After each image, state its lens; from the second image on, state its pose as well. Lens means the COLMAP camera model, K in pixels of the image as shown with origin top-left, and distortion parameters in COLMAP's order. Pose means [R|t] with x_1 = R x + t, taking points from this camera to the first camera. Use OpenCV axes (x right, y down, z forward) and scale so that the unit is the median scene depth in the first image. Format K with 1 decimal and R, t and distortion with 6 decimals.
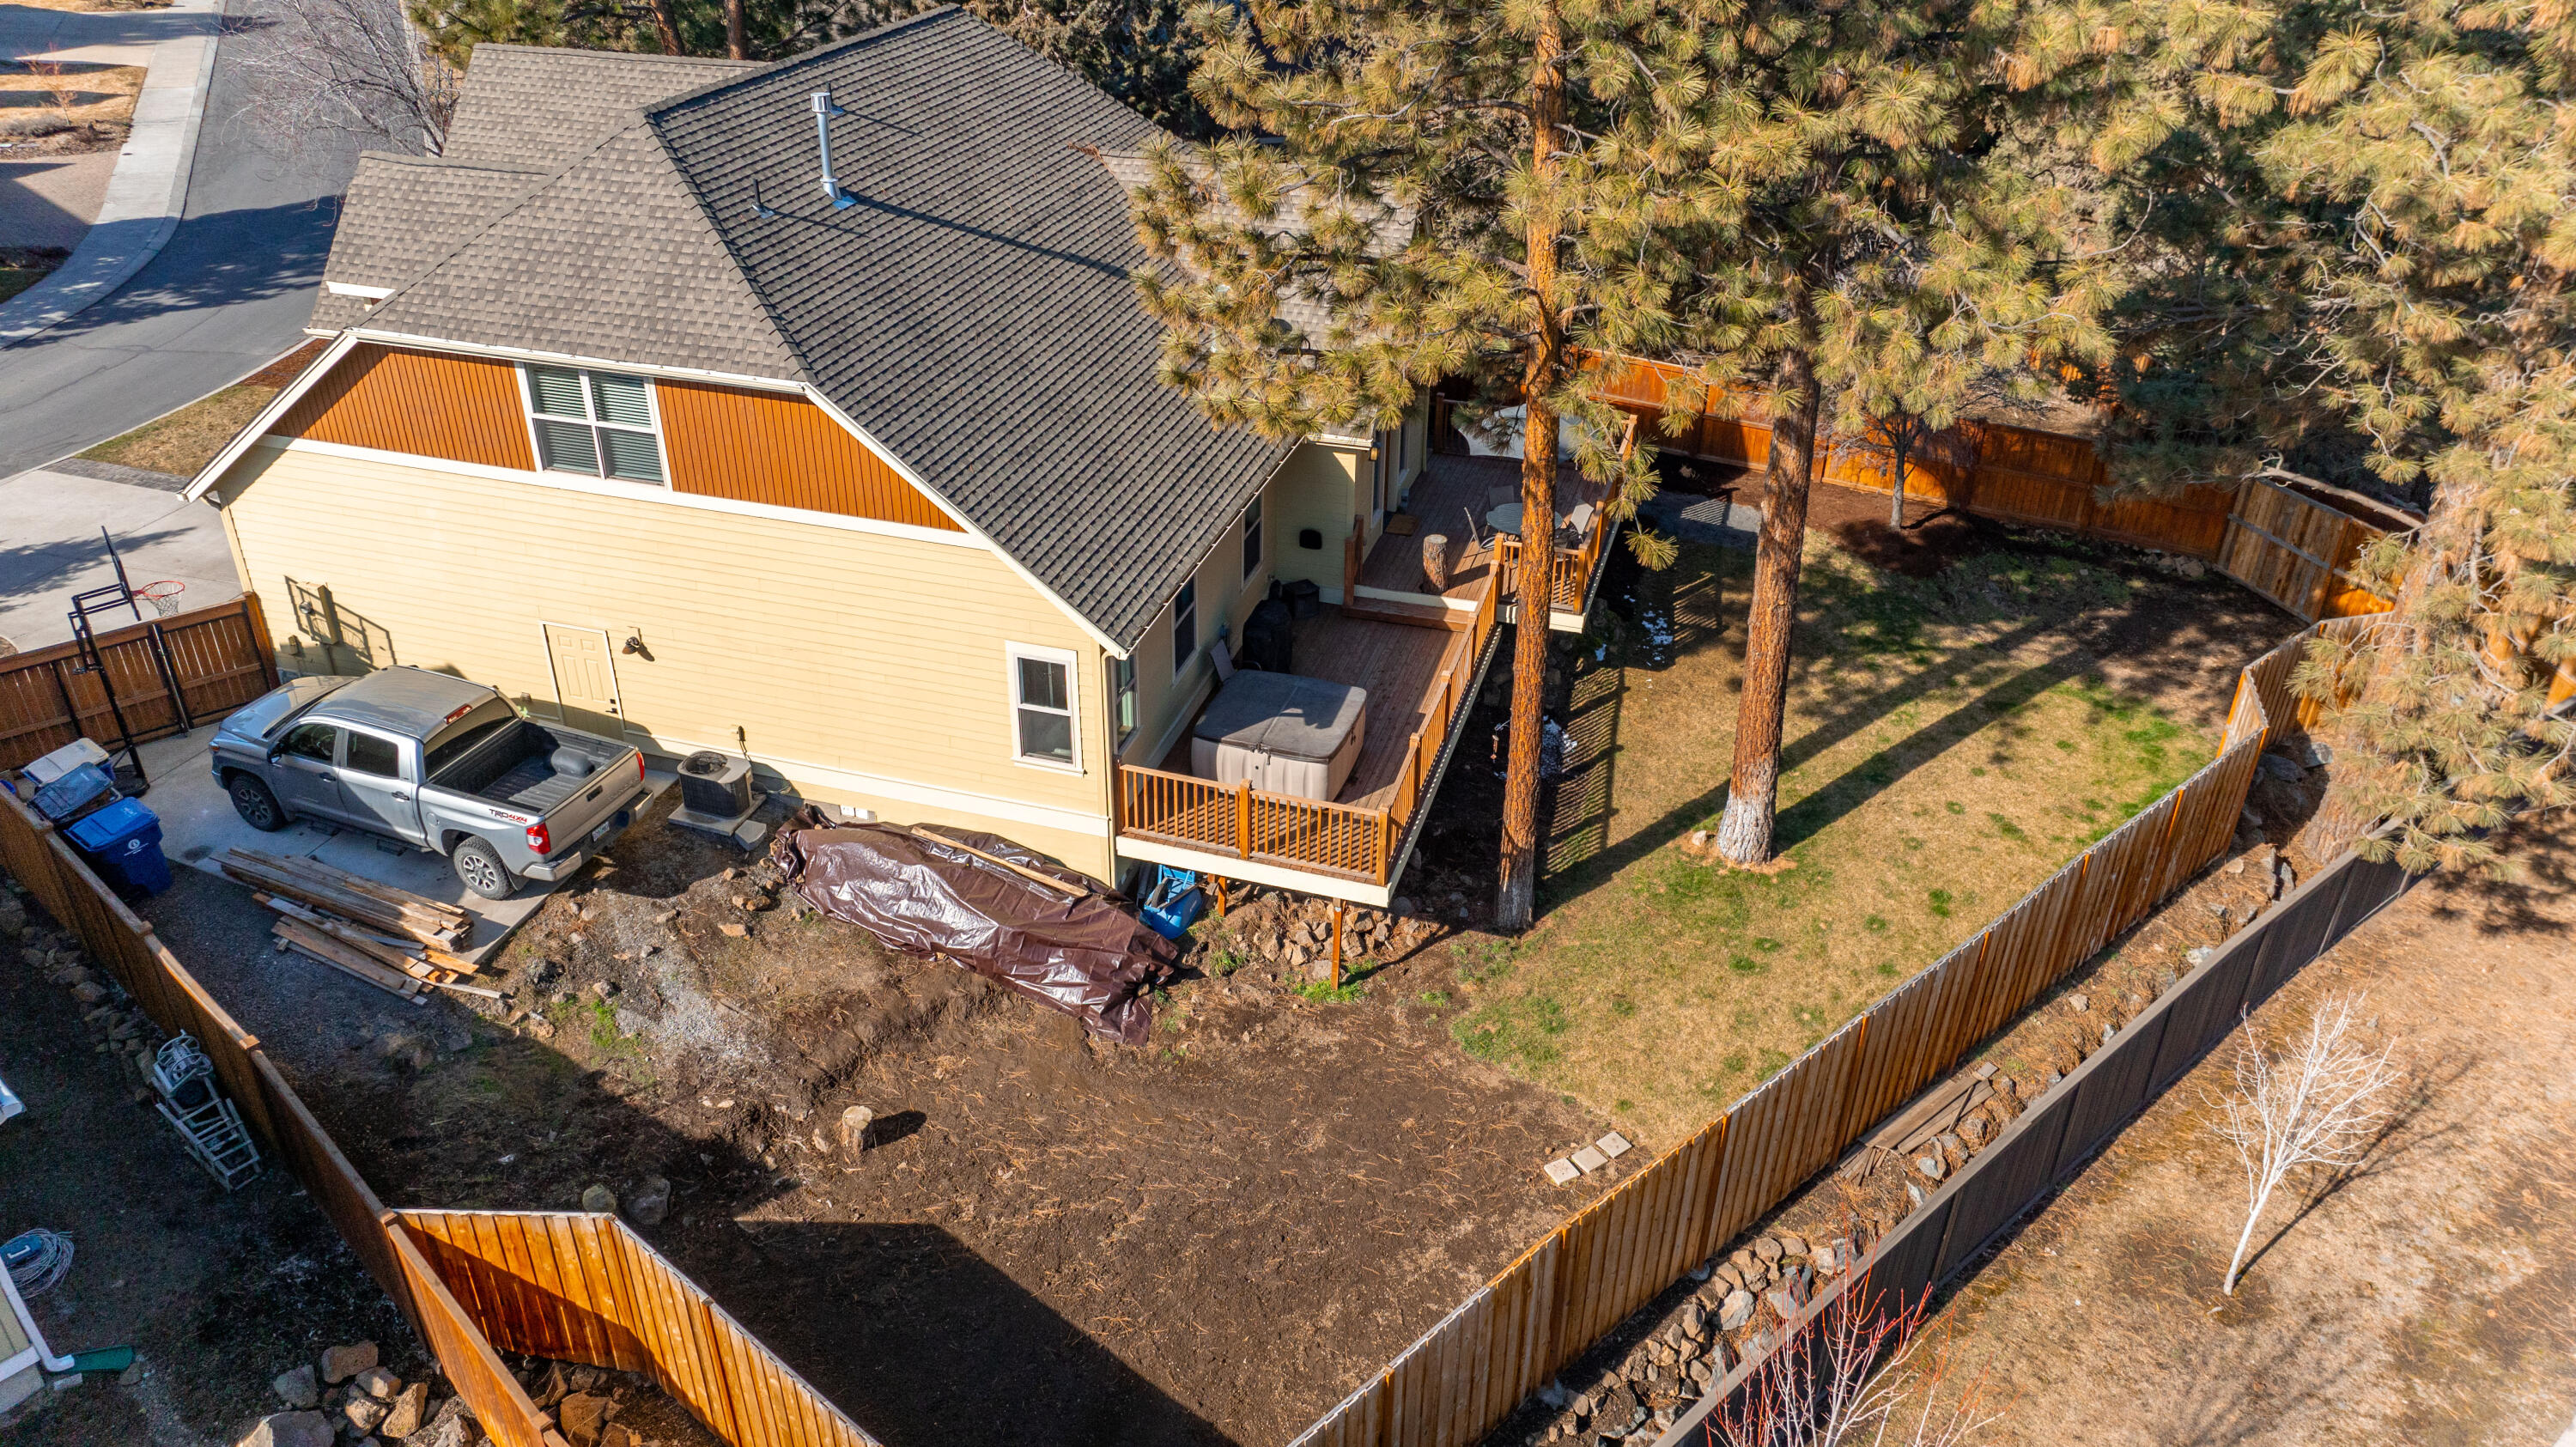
lens RADIAL K [[1825.4, 0, 1284.1], [0, 1825.4, 721.9], [0, 0, 1]] dist [-0.011312, -0.004839]
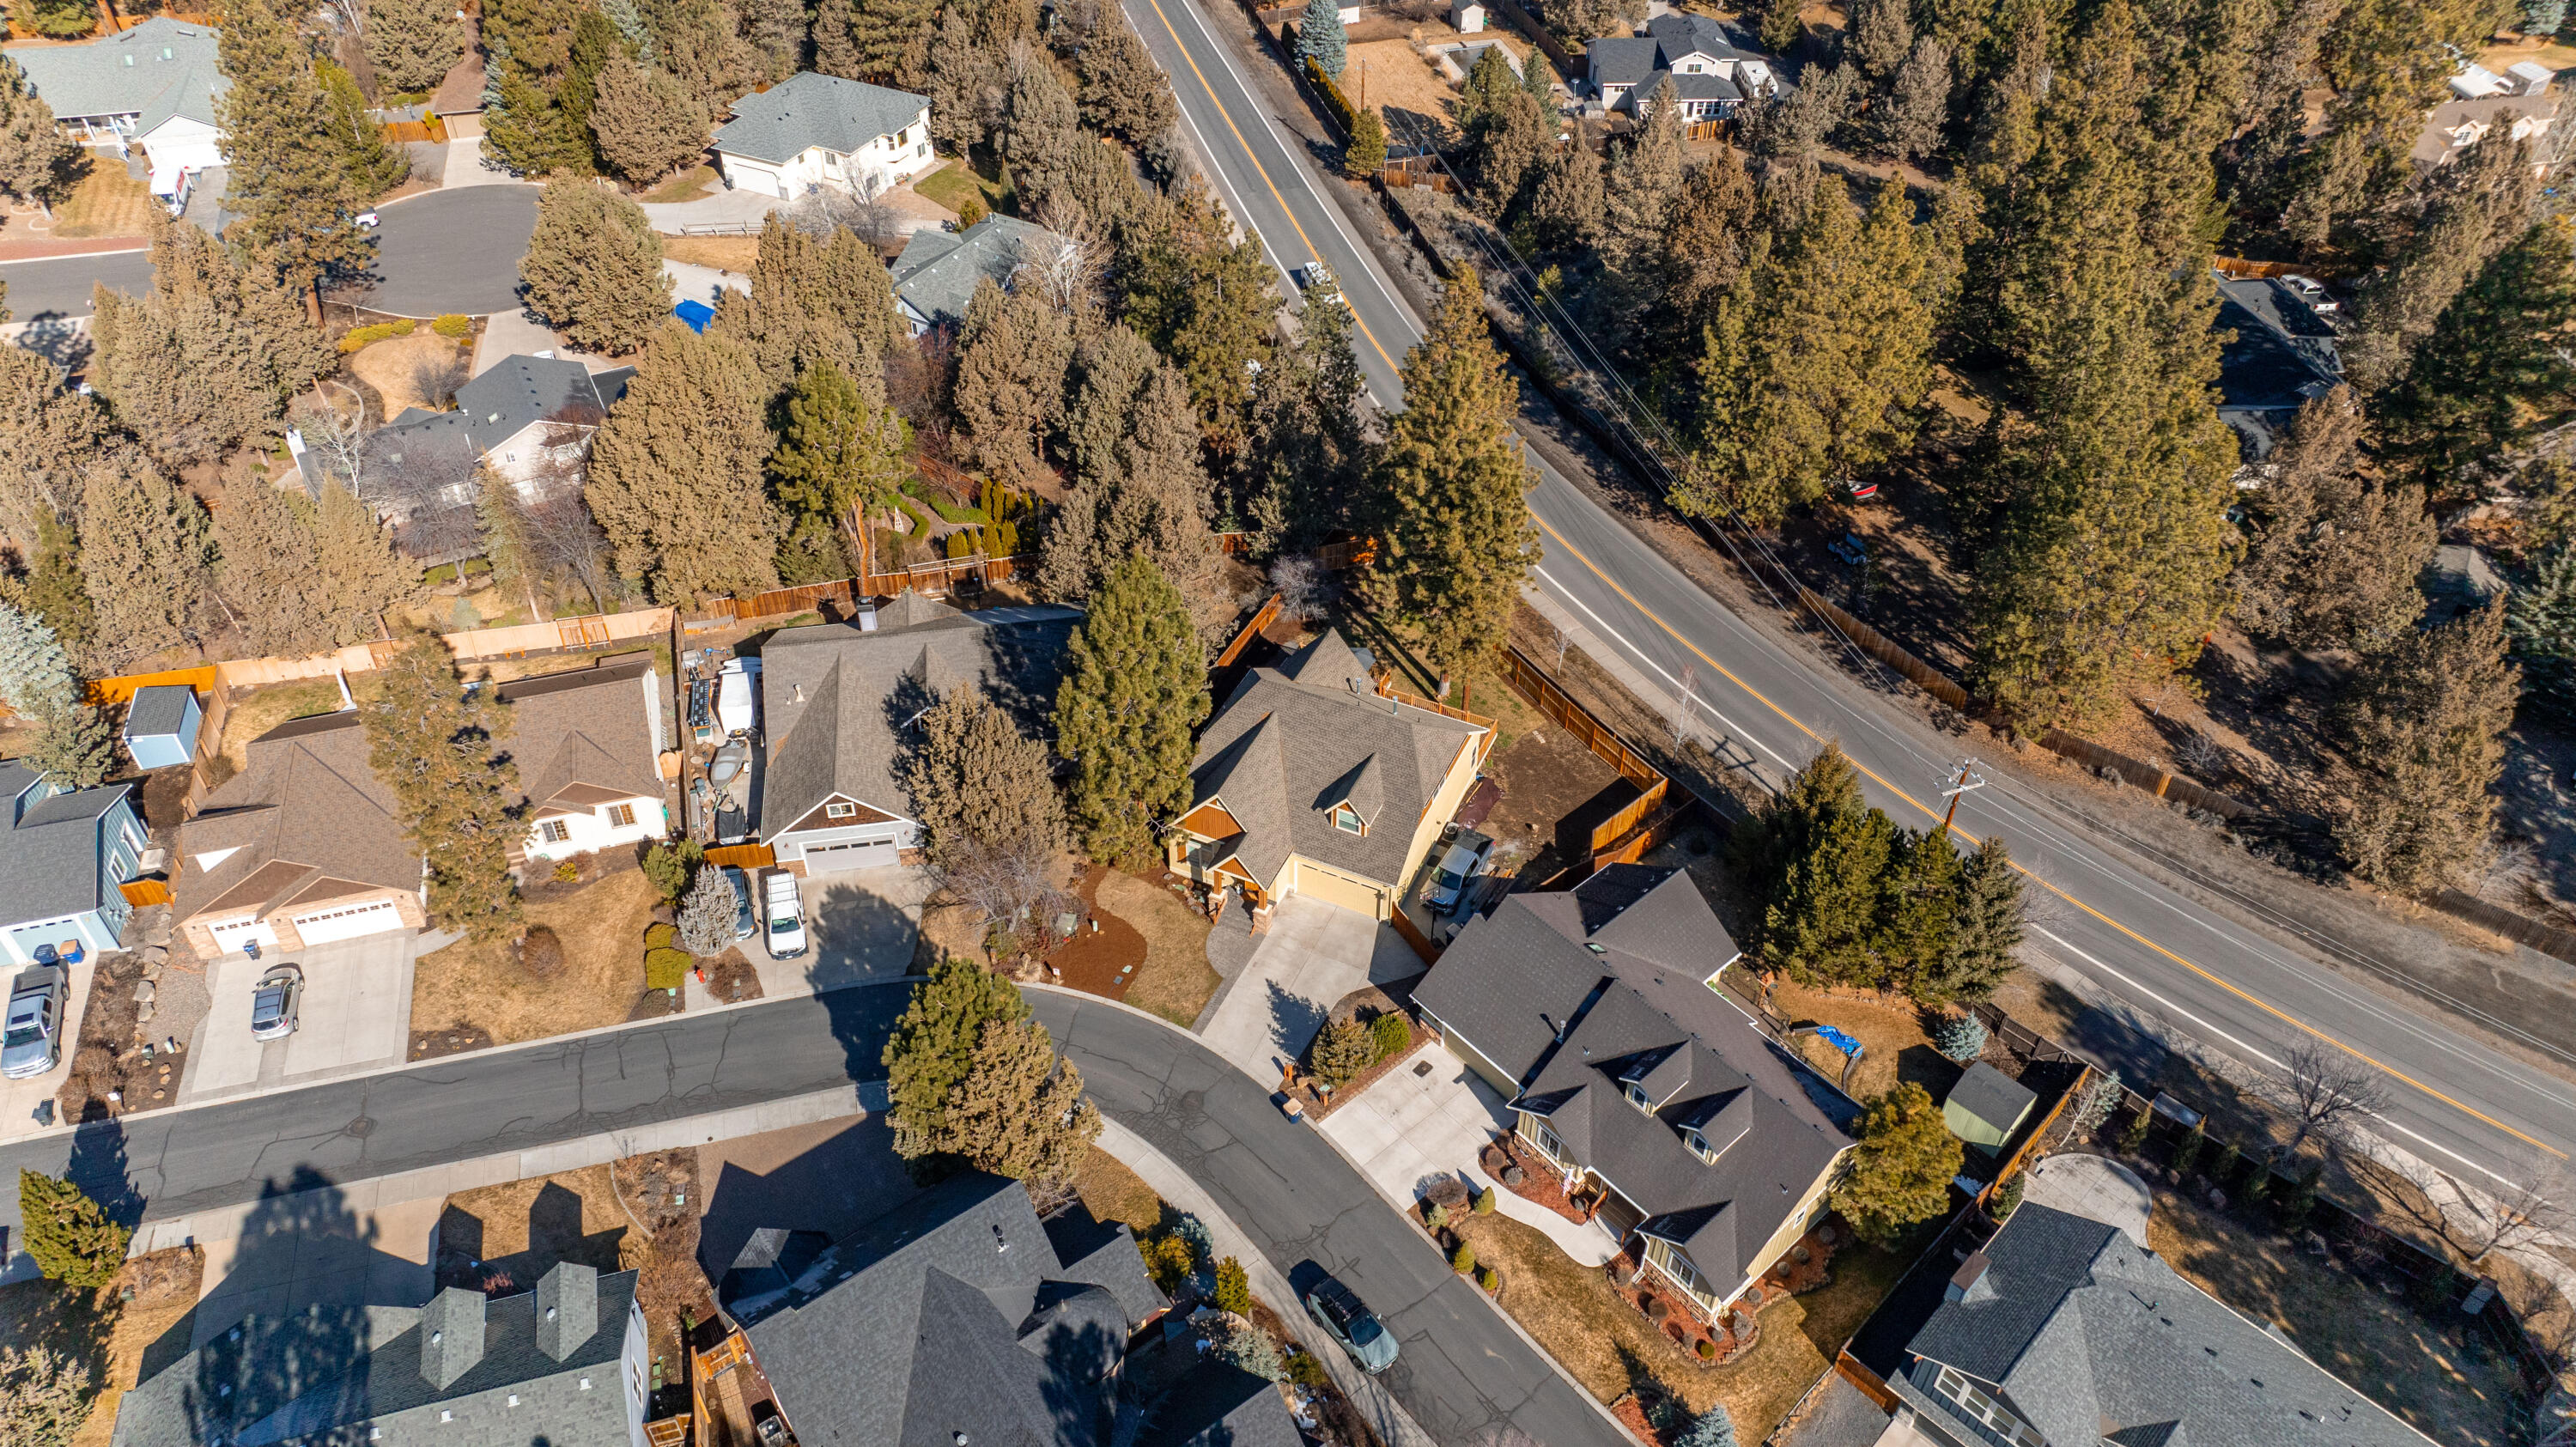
lens RADIAL K [[1825.4, 0, 1284.1], [0, 1825.4, 721.9], [0, 0, 1]] dist [-0.011312, -0.004839]
pose [[0.157735, -0.681711, 0.714416, -3.423239], [0.484422, 0.683857, 0.545596, -2.806527], [-0.860497, 0.260019, 0.438104, -0.616537]]
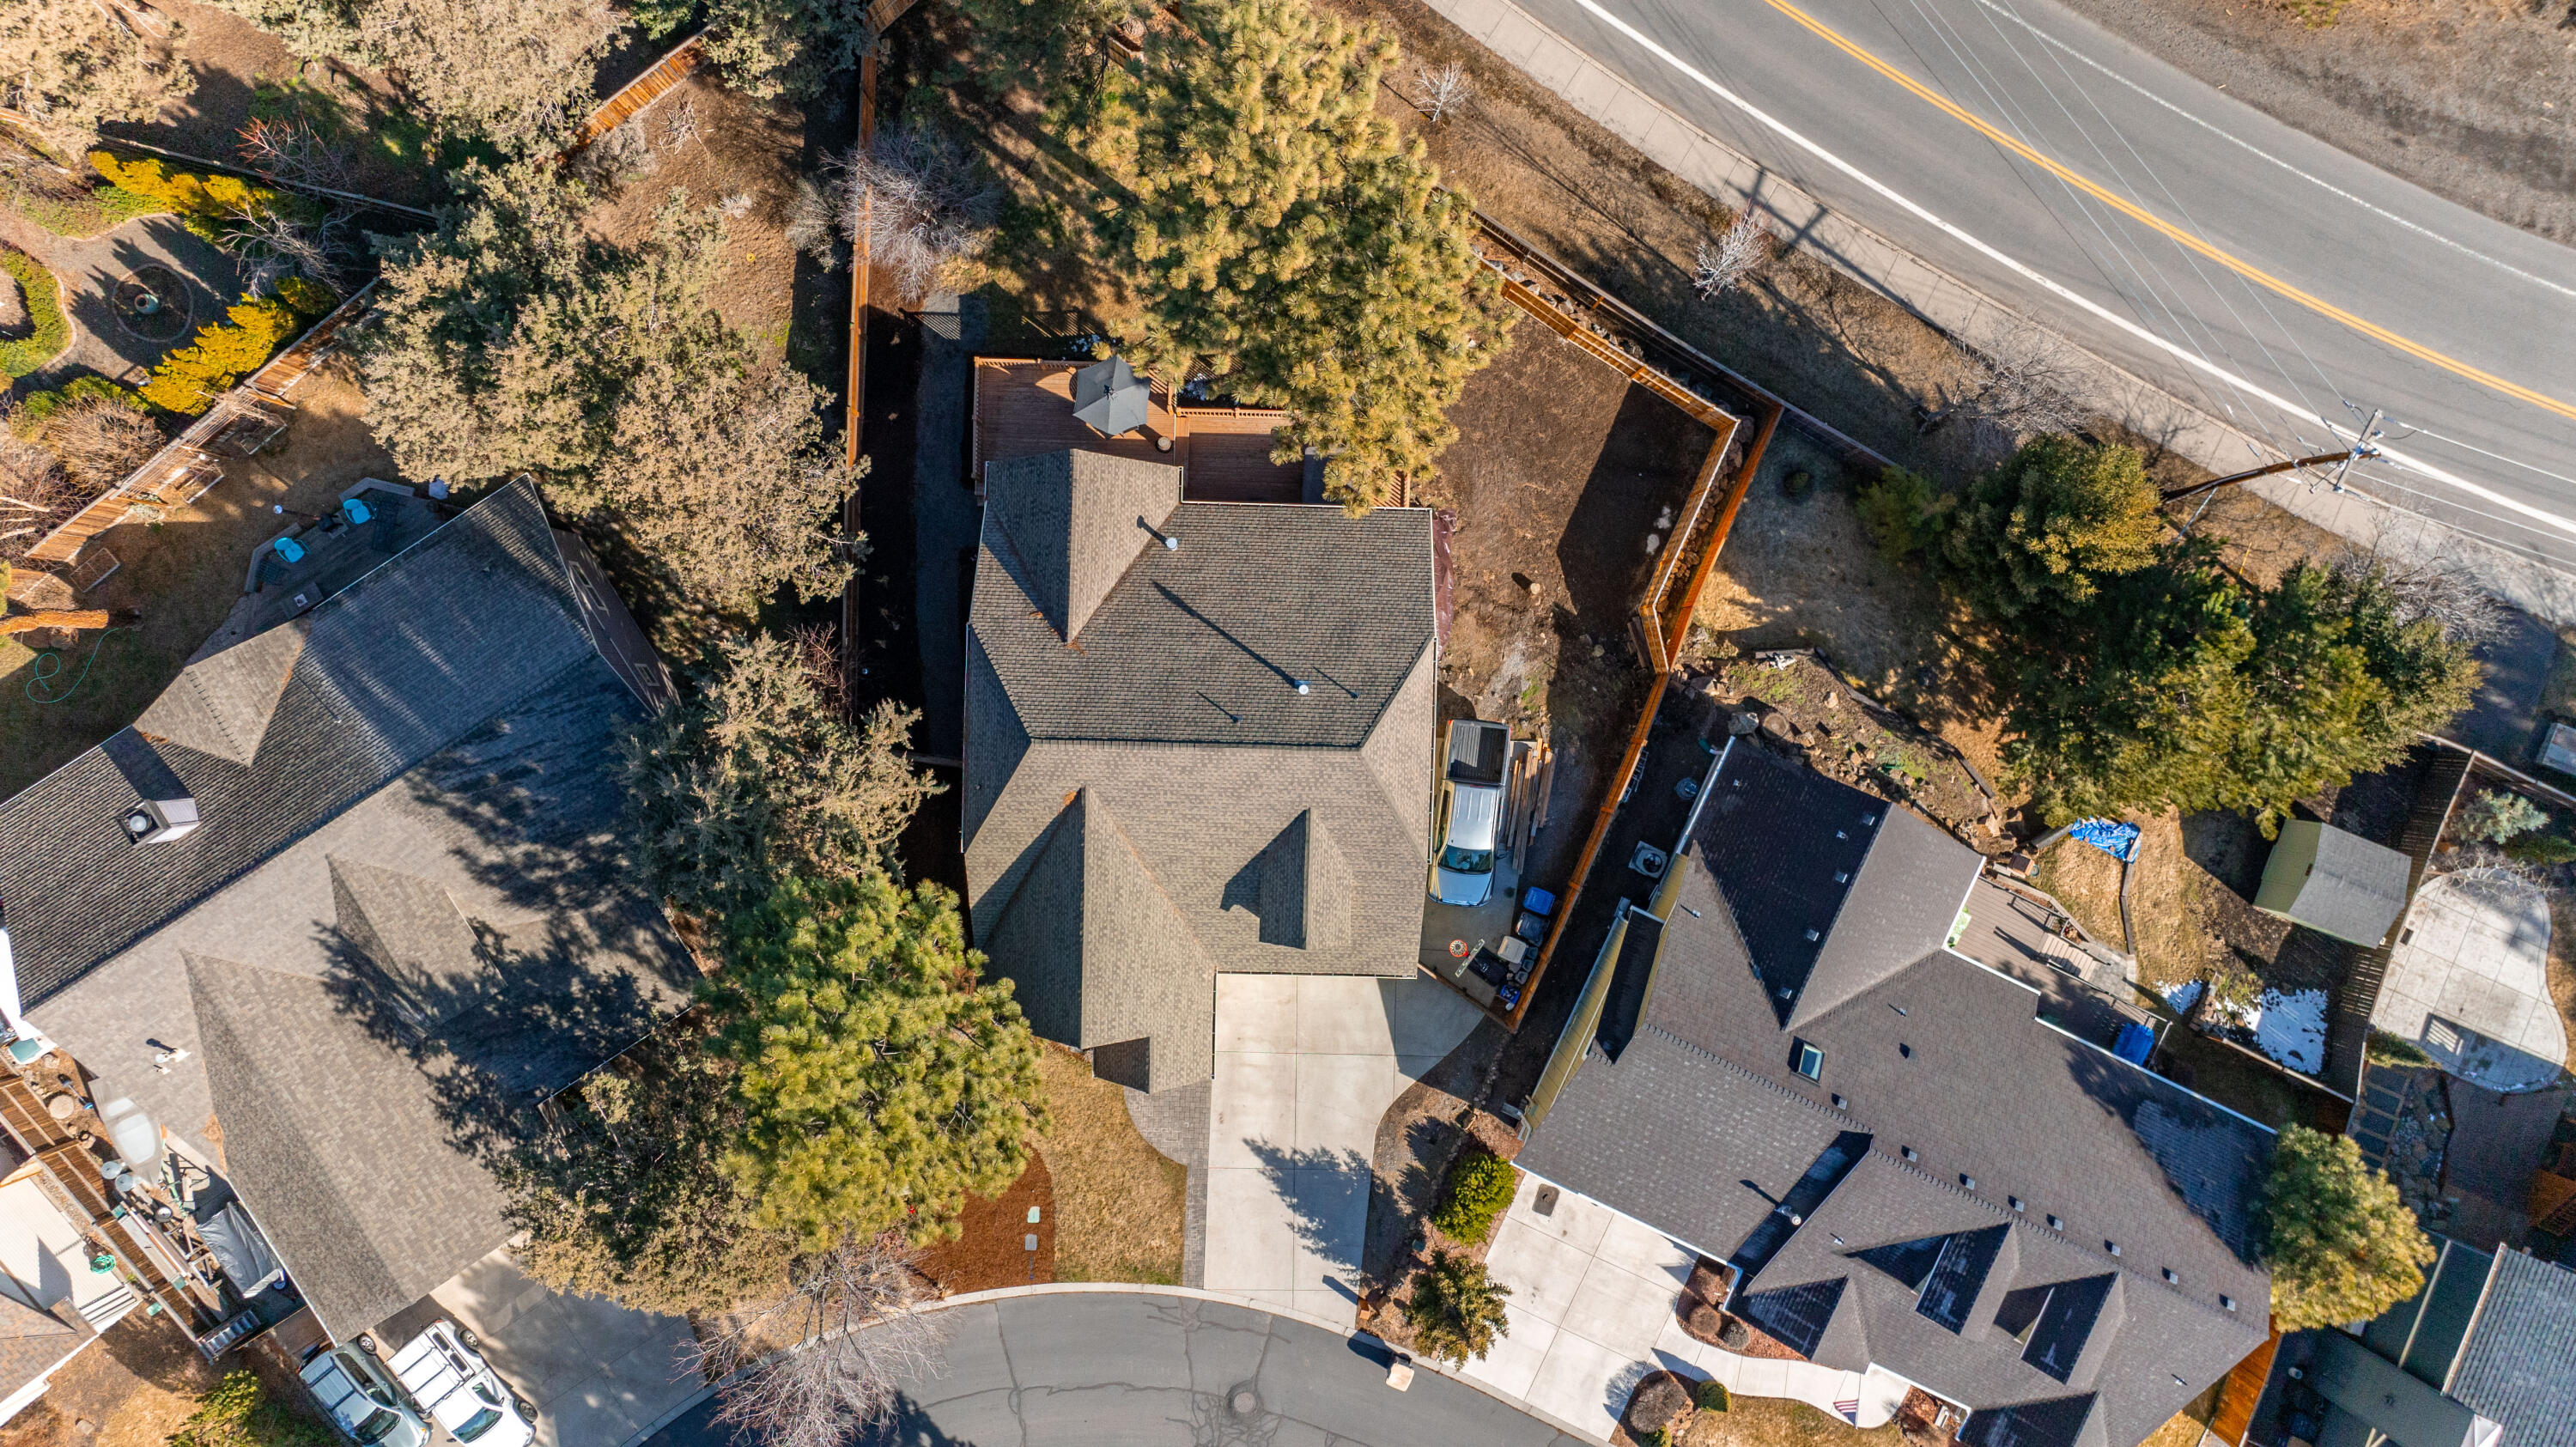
lens RADIAL K [[1825.4, 0, 1284.1], [0, 1825.4, 721.9], [0, 0, 1]] dist [-0.011312, -0.004839]
pose [[-0.262391, -0.964558, -0.027916, -0.231373], [0.456017, -0.149443, 0.877334, -2.245516], [-0.850411, 0.217474, 0.479067, 0.025552]]
